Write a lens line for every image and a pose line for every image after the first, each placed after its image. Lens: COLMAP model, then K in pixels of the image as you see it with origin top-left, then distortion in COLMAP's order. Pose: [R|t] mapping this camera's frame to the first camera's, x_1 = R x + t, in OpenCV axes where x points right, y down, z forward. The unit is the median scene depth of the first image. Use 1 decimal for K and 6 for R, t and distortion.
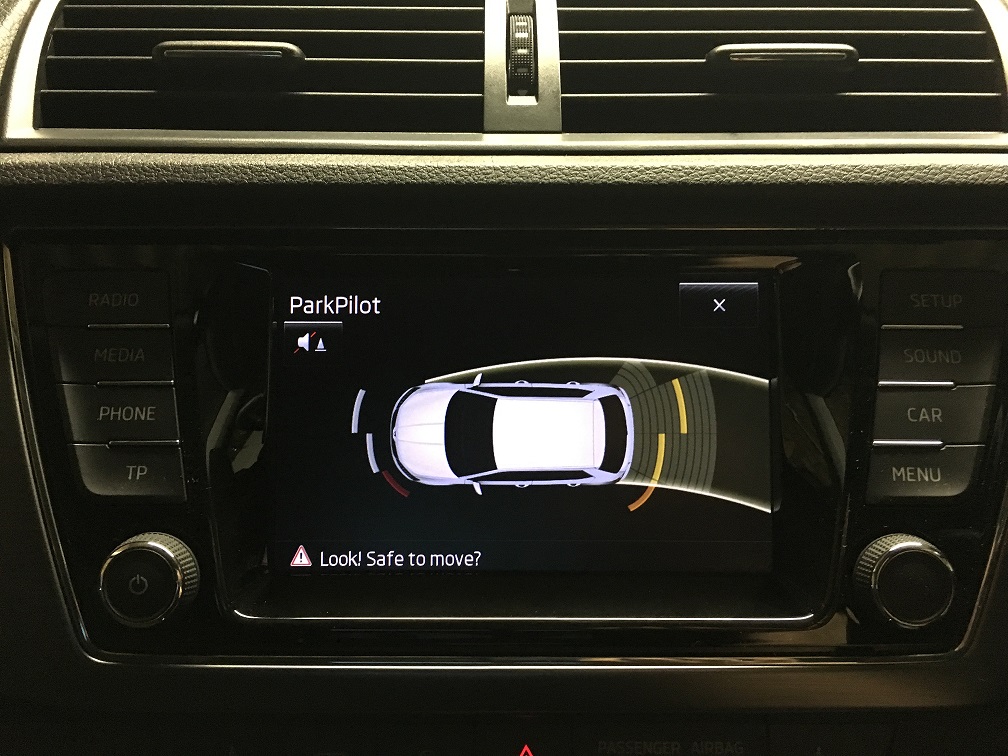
lens RADIAL K [[910.9, 0, 504.0], [0, 910.9, 378.0], [0, 0, 1]] dist [0.077925, -0.147969]
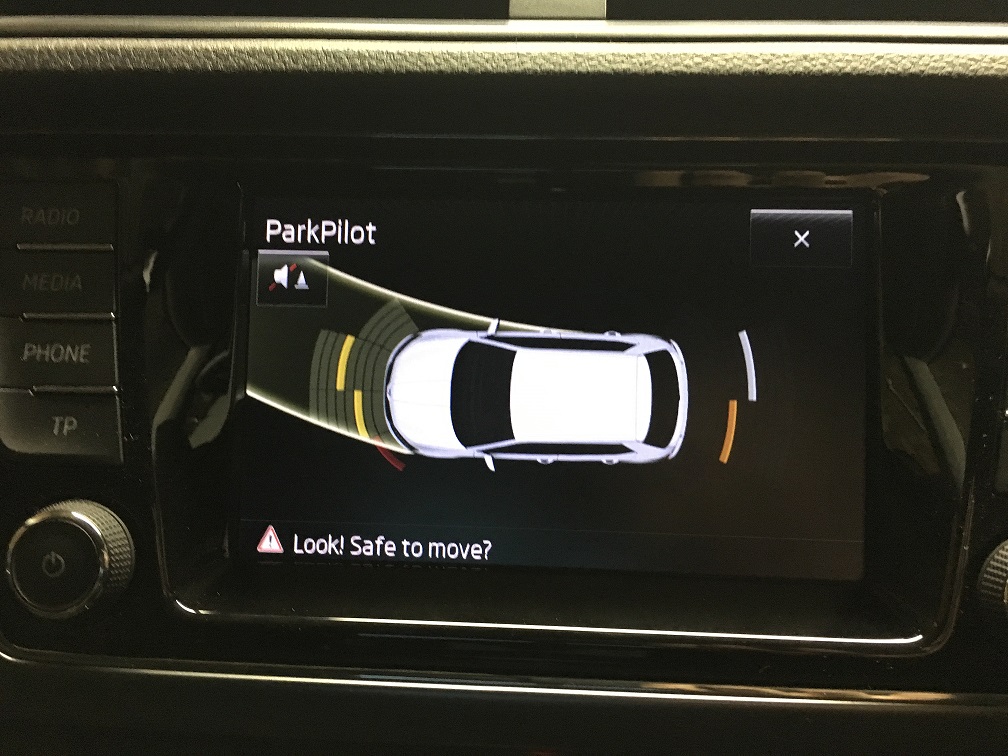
lens RADIAL K [[910.9, 0, 504.0], [0, 910.9, 378.0], [0, 0, 1]] dist [0.077925, -0.147969]
pose [[0.998312, 0.024998, -0.052421, 0.023956], [-0.025694, 0.999590, -0.012652, 0.056723], [0.052083, 0.013977, 0.998545, 0.199205]]
